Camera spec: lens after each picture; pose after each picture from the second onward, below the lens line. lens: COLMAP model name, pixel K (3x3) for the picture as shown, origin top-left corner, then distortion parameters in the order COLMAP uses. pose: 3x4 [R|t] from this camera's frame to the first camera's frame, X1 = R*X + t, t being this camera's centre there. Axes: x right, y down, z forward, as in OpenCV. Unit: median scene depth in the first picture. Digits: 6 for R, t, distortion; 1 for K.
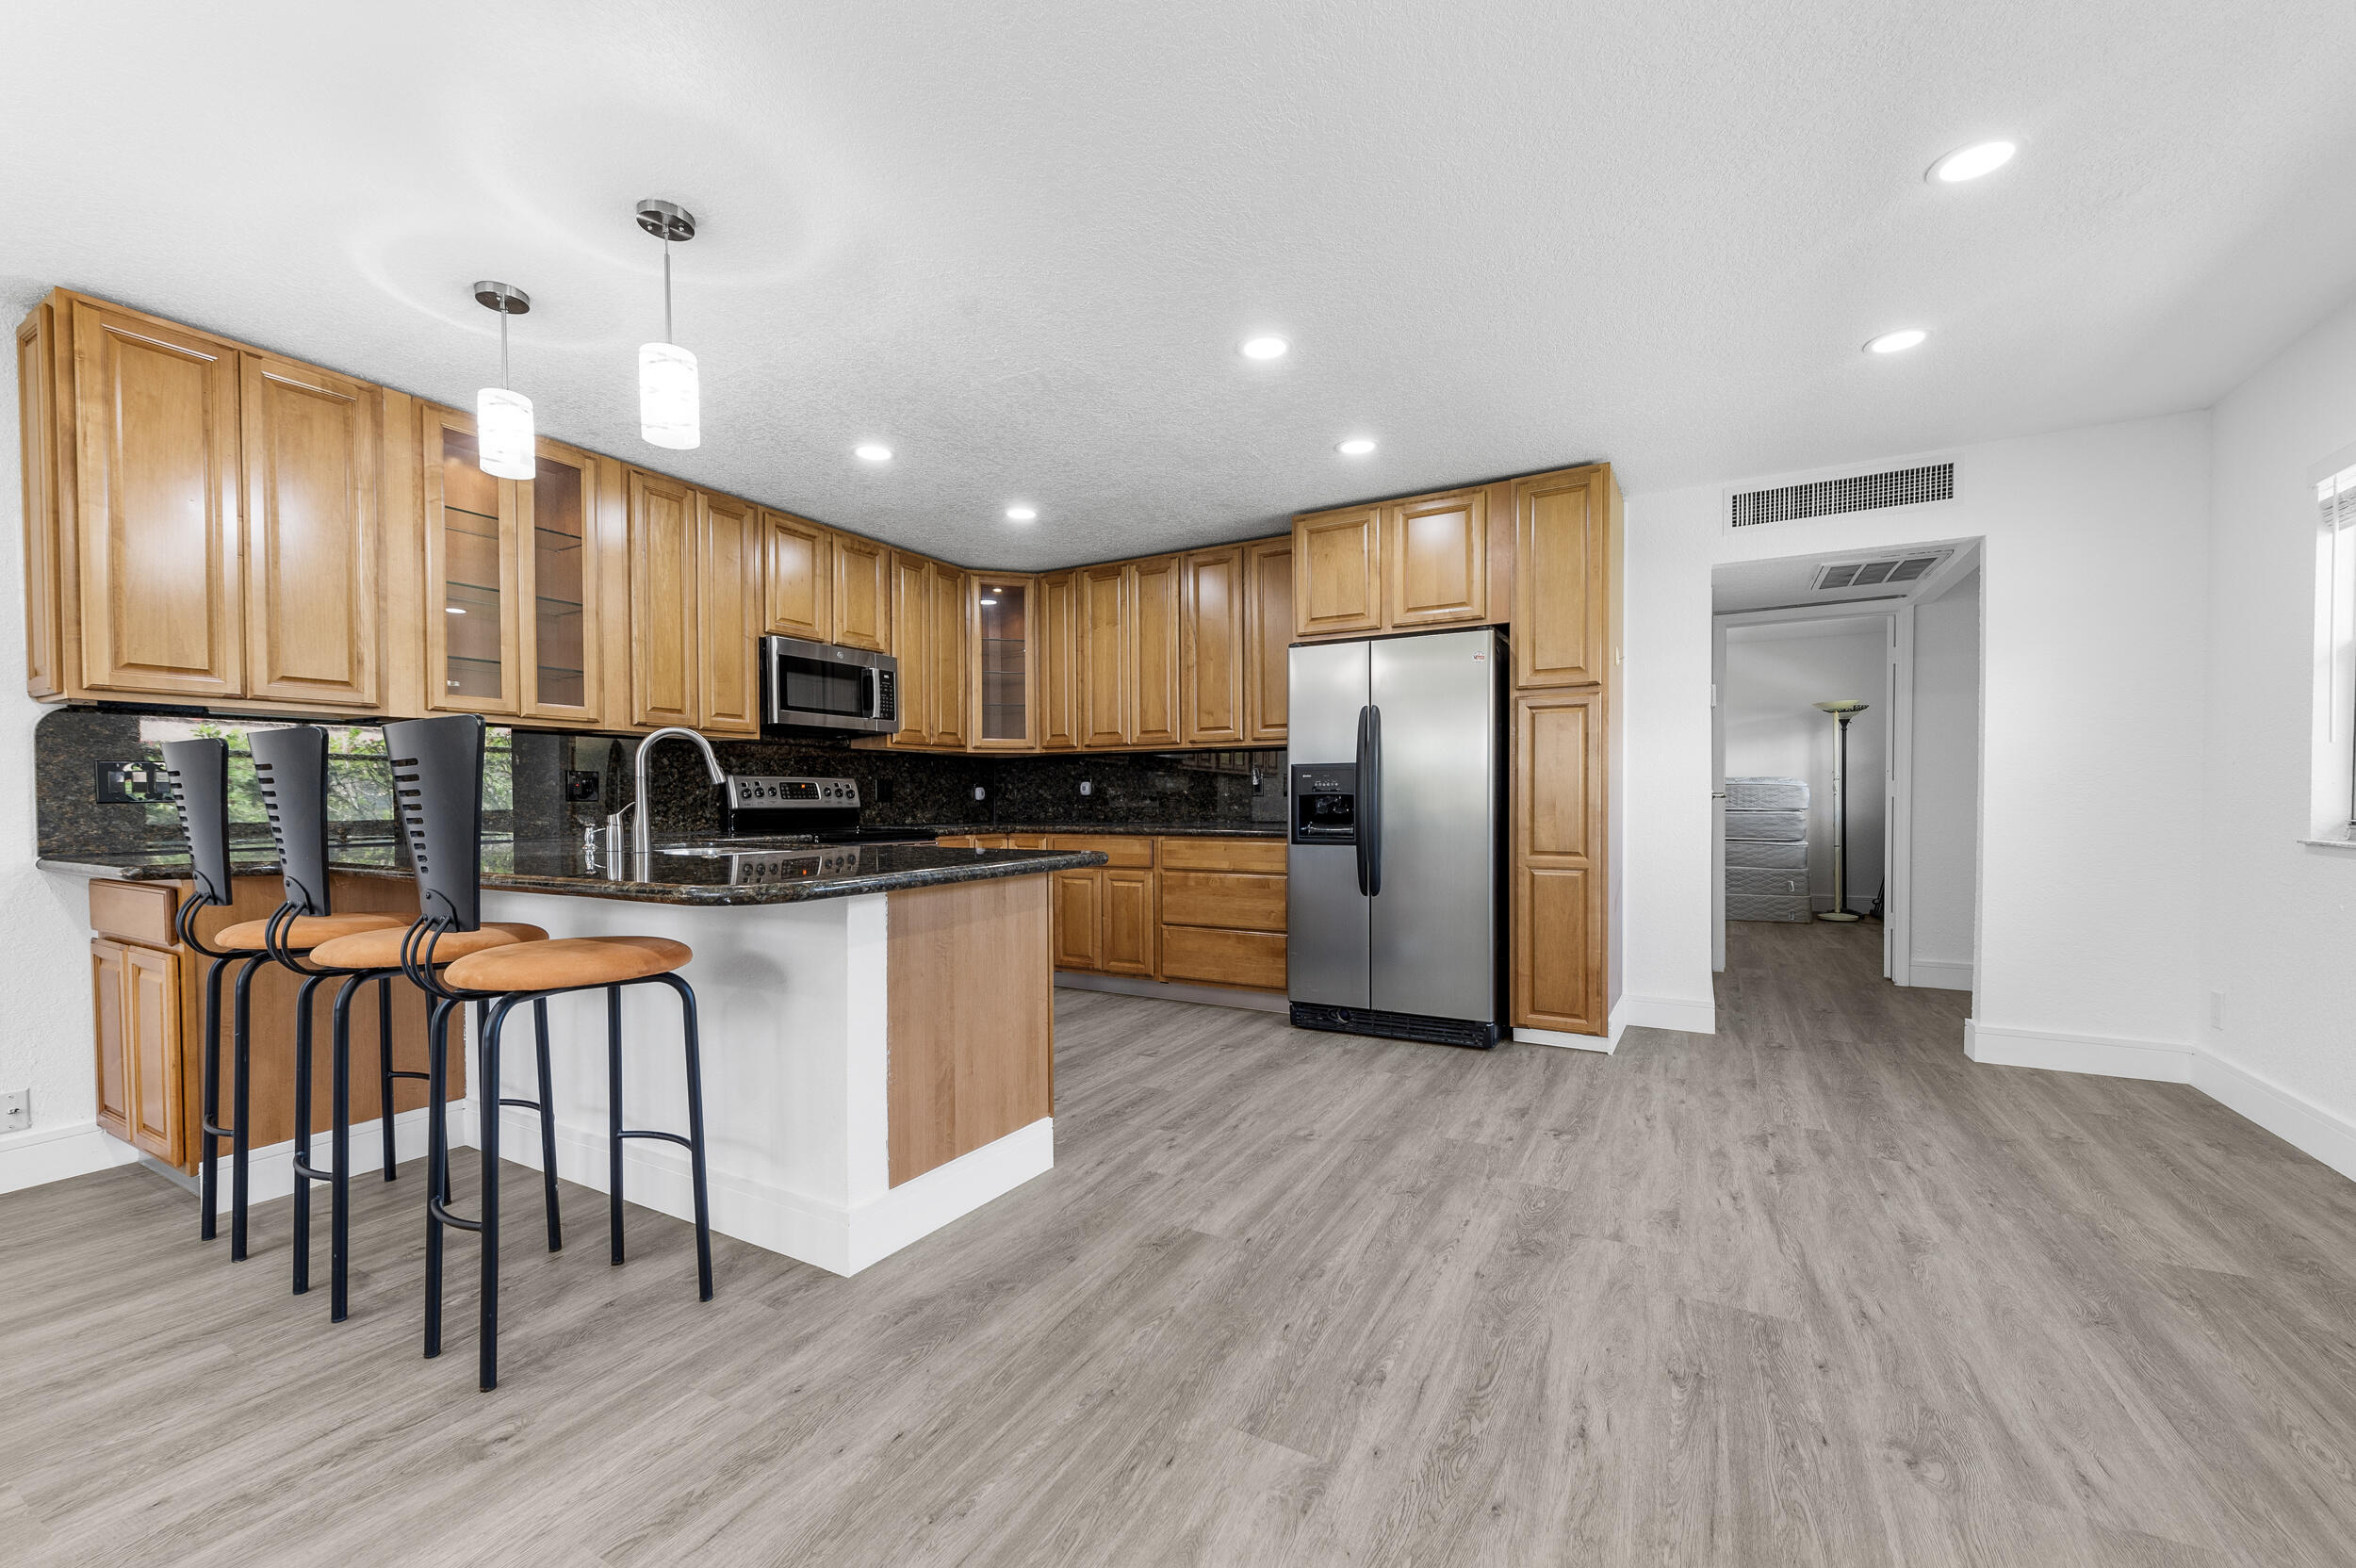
lens RADIAL K [[930.2, 0, 1186.9], [0, 930.2, 809.9], [0, 0, 1]] dist [0.006629, -0.002352]
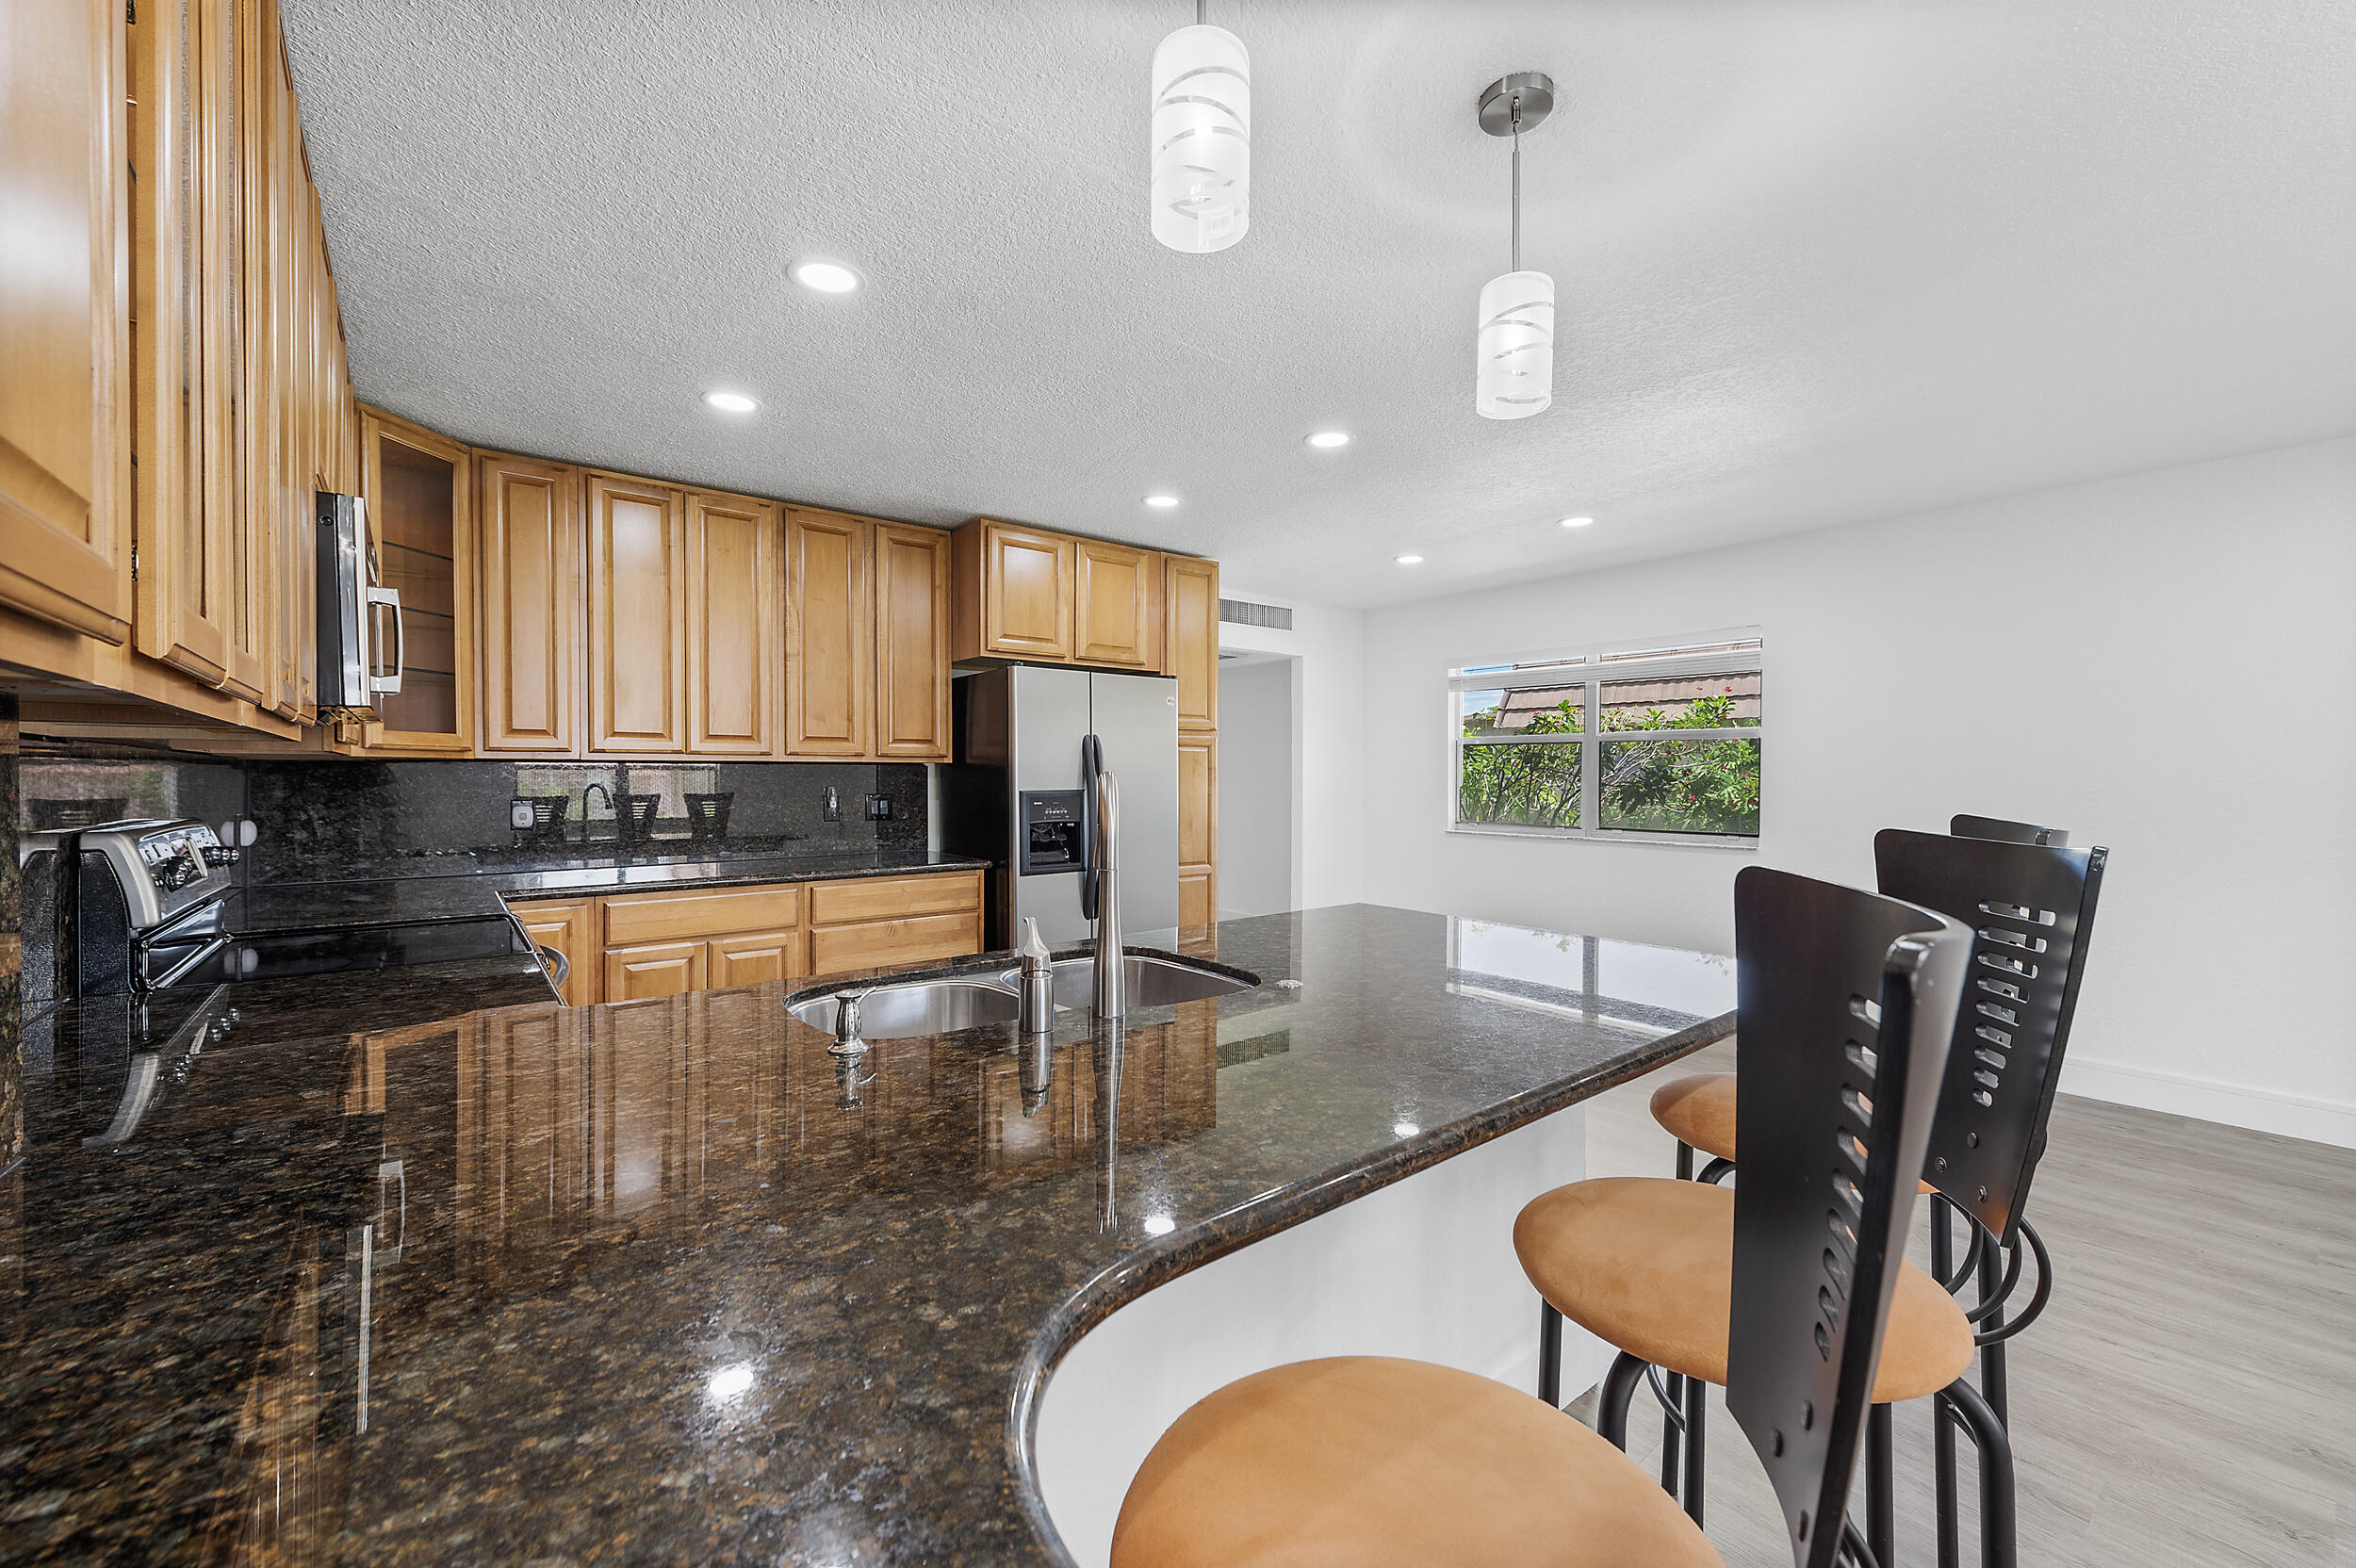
lens RADIAL K [[930.2, 0, 1177.1], [0, 930.2, 775.4], [0, 0, 1]] dist [0.006629, -0.002352]
pose [[0.381513, 0.005706, 0.924346, -0.849171], [0.012616, 0.999856, -0.011379, -0.062784], [-0.924277, 0.016003, 0.381386, 0.607357]]
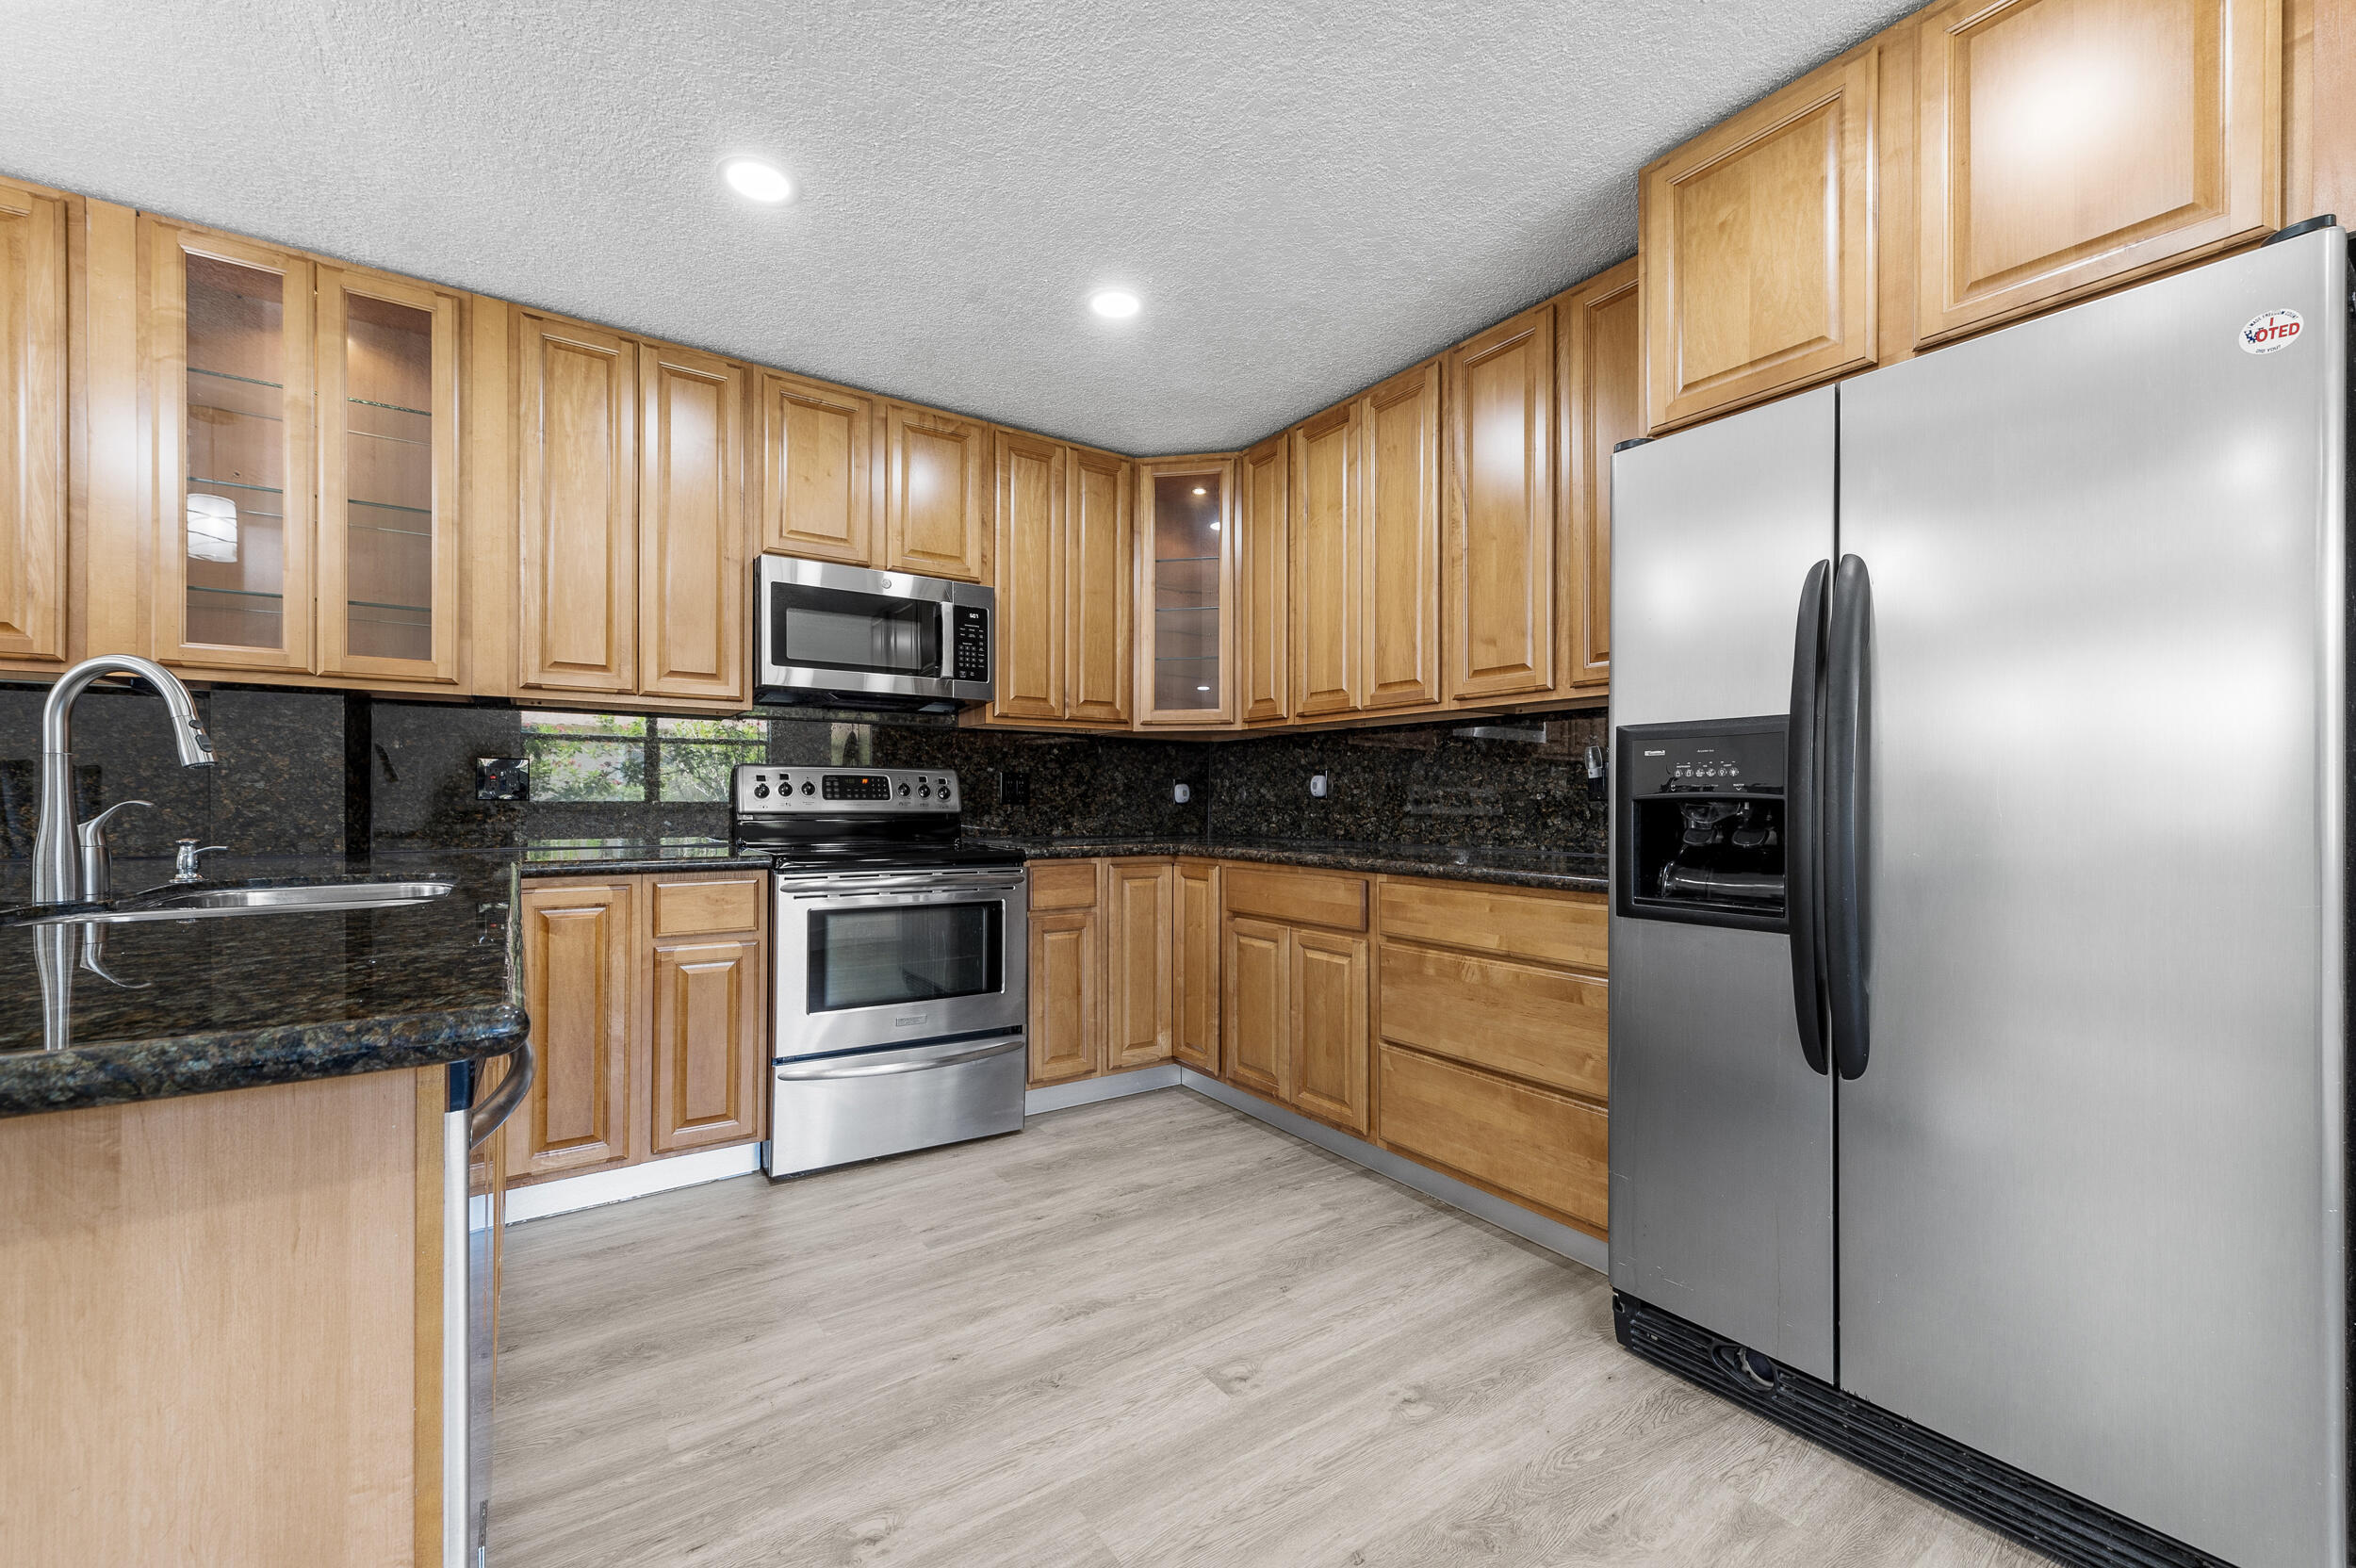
lens RADIAL K [[930.2, 0, 1190.5], [0, 930.2, 801.4], [0, 0, 1]] dist [0.006629, -0.002352]
pose [[0.896869, 0.007046, -0.442240, 0.153331], [-0.012711, 0.999871, -0.009847, -0.009257], [0.442114, 0.014453, 0.896842, 0.656875]]
